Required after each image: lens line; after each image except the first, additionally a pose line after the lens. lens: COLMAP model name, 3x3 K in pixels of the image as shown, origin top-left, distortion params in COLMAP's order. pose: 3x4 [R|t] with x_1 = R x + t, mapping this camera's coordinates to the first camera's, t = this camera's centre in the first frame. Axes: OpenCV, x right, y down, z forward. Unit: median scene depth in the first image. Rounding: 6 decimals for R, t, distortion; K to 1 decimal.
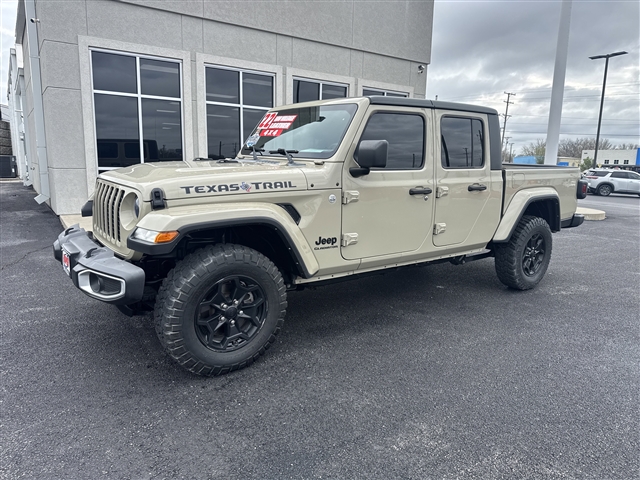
lens RADIAL K [[459.9, 0, 320.4], [0, 459.9, 238.8], [0, 0, 1]] dist [0.014048, -0.027172]
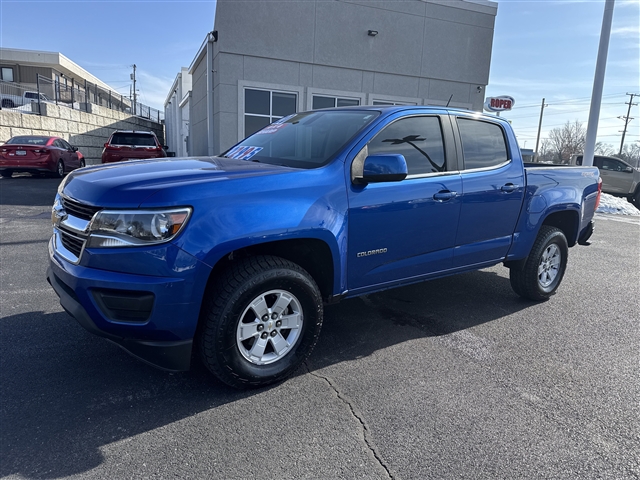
lens RADIAL K [[461.5, 0, 317.2], [0, 461.5, 243.6], [0, 0, 1]] dist [0.017307, -0.035626]
pose [[0.971236, 0.059656, -0.230524, 0.141485], [-0.057905, 0.998219, 0.014360, 0.086555], [0.230970, -0.000599, 0.972961, -0.468995]]
